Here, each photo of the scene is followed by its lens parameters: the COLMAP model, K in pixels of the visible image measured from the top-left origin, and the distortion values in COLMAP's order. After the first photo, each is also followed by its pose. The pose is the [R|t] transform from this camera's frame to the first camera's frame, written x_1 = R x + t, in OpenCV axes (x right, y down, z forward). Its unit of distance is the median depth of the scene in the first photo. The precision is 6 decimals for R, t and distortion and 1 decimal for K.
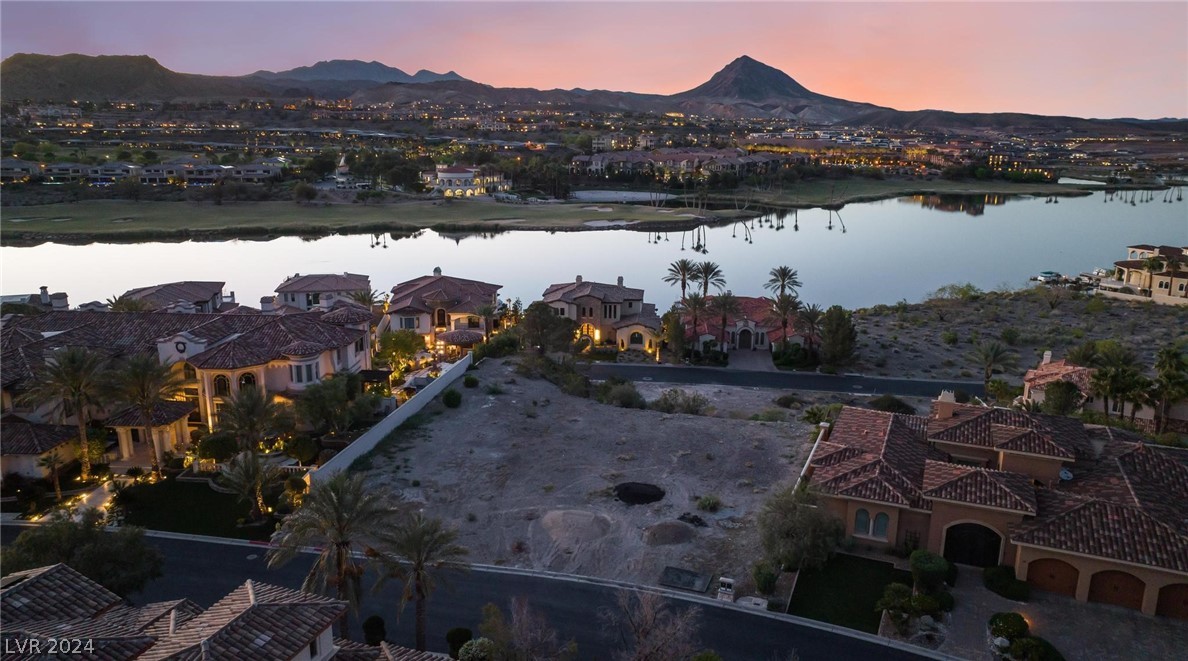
lens RADIAL K [[853.2, 0, 595.5], [0, 853.2, 321.6], [0, 0, 1]] dist [-0.020261, 0.012331]
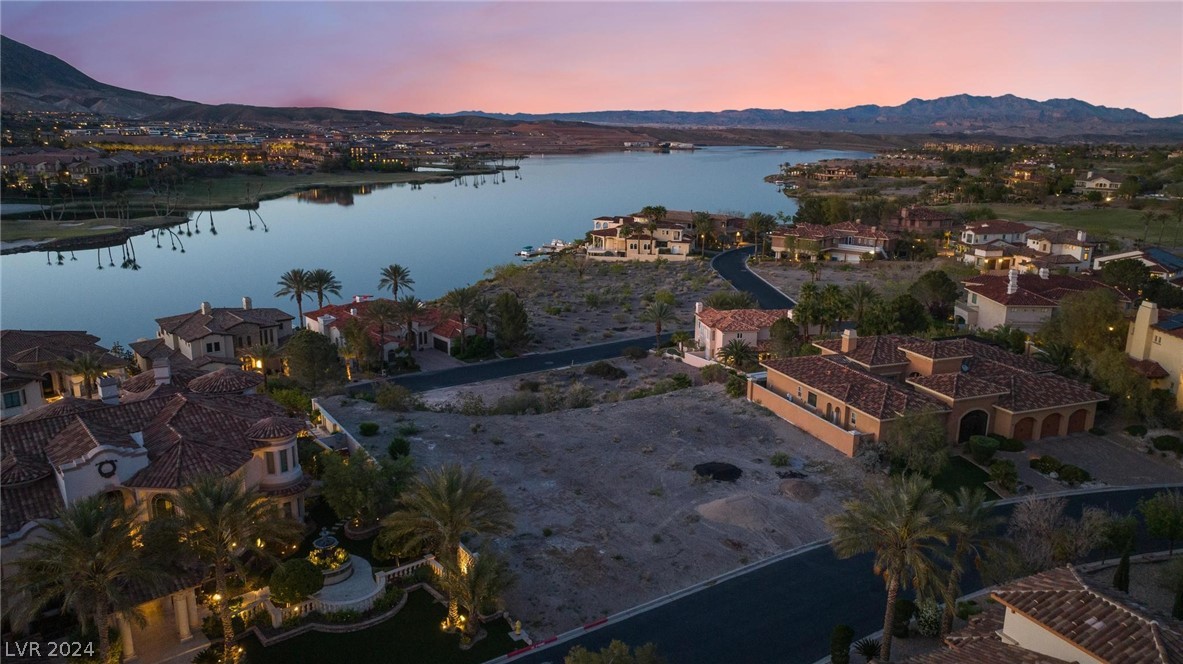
lens RADIAL K [[849.6, 0, 597.9], [0, 849.6, 334.3], [0, 0, 1]] dist [-0.020261, 0.012331]
pose [[0.720110, -0.168543, 0.673078, -0.113897], [0.153874, 0.984687, 0.081946, -0.011880], [-0.676583, 0.044559, 0.735017, 0.048247]]
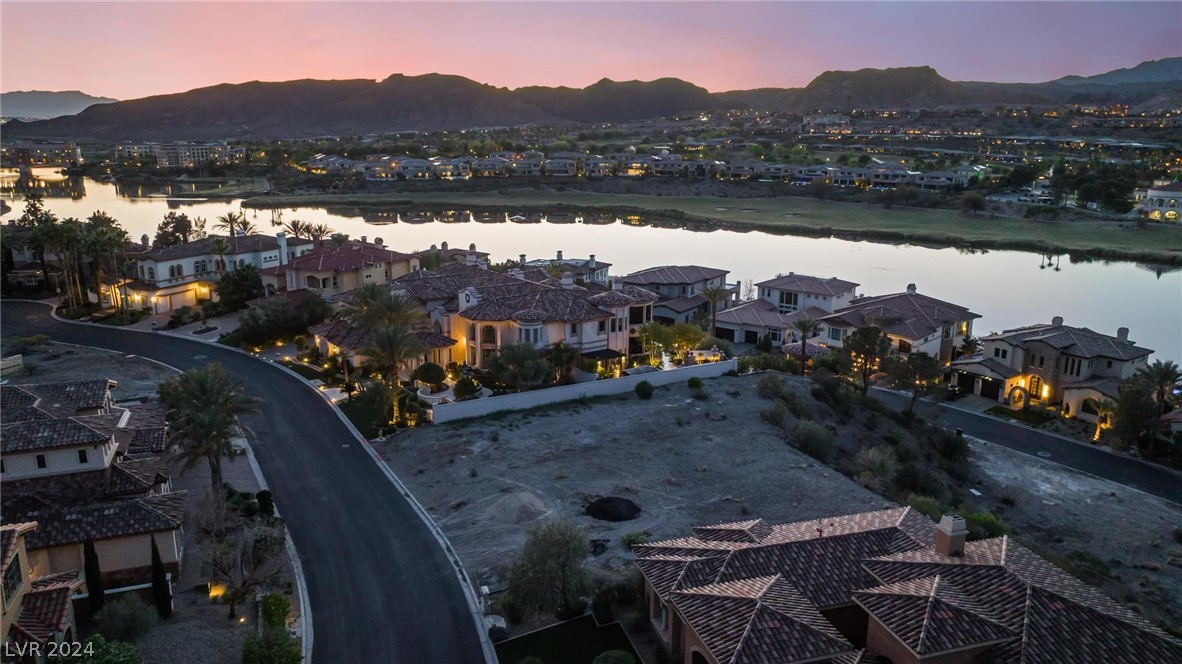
lens RADIAL K [[848.9, 0, 583.8], [0, 848.9, 336.4], [0, 0, 1]] dist [-0.020261, 0.012331]
pose [[0.642413, 0.180659, -0.744760, 0.107985], [-0.174198, 0.980801, 0.087657, -0.010255], [0.746298, 0.073424, 0.661550, 0.051076]]
